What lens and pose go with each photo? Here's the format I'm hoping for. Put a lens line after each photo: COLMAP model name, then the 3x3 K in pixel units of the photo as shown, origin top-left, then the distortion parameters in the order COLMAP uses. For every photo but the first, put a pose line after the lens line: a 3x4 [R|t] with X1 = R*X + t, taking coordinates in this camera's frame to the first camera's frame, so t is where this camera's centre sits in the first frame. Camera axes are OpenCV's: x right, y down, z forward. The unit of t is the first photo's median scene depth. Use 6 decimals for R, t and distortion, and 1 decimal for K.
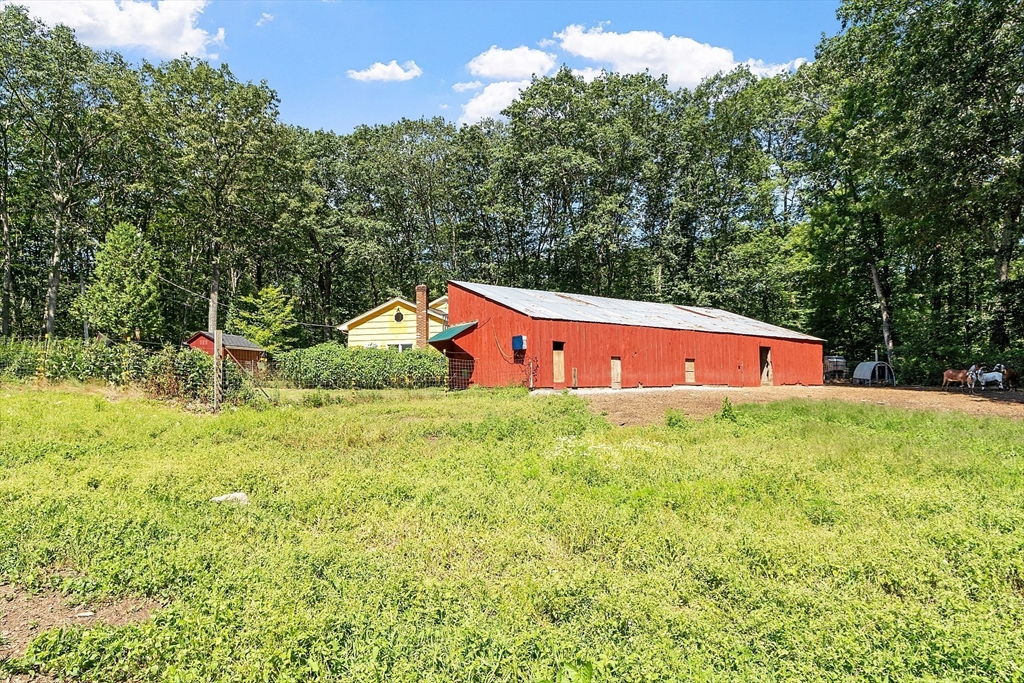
lens RADIAL K [[611.6, 0, 515.7], [0, 611.6, 323.7], [0, 0, 1]] dist [0.007922, 0.000077]
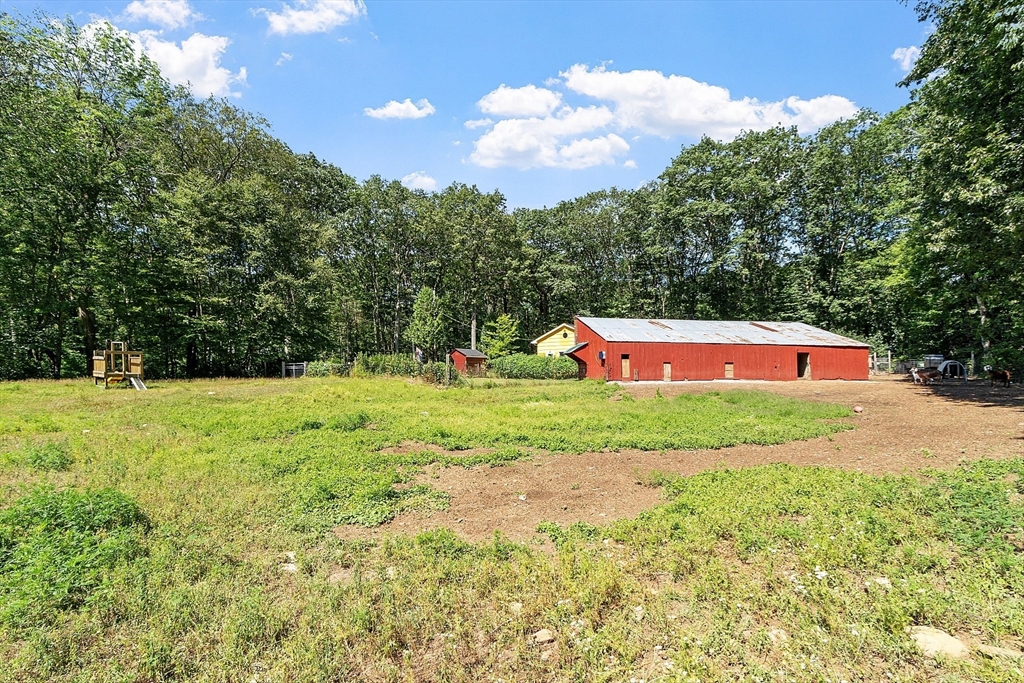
lens RADIAL K [[452.5, 0, 504.3], [0, 452.5, 347.0], [0, 0, 1]] dist [0.003586, -0.000949]
pose [[0.910987, -0.016894, -0.412090, 0.138315], [0.034078, 0.998827, 0.034387, -0.022958], [0.411026, -0.045369, 0.910494, -0.155645]]
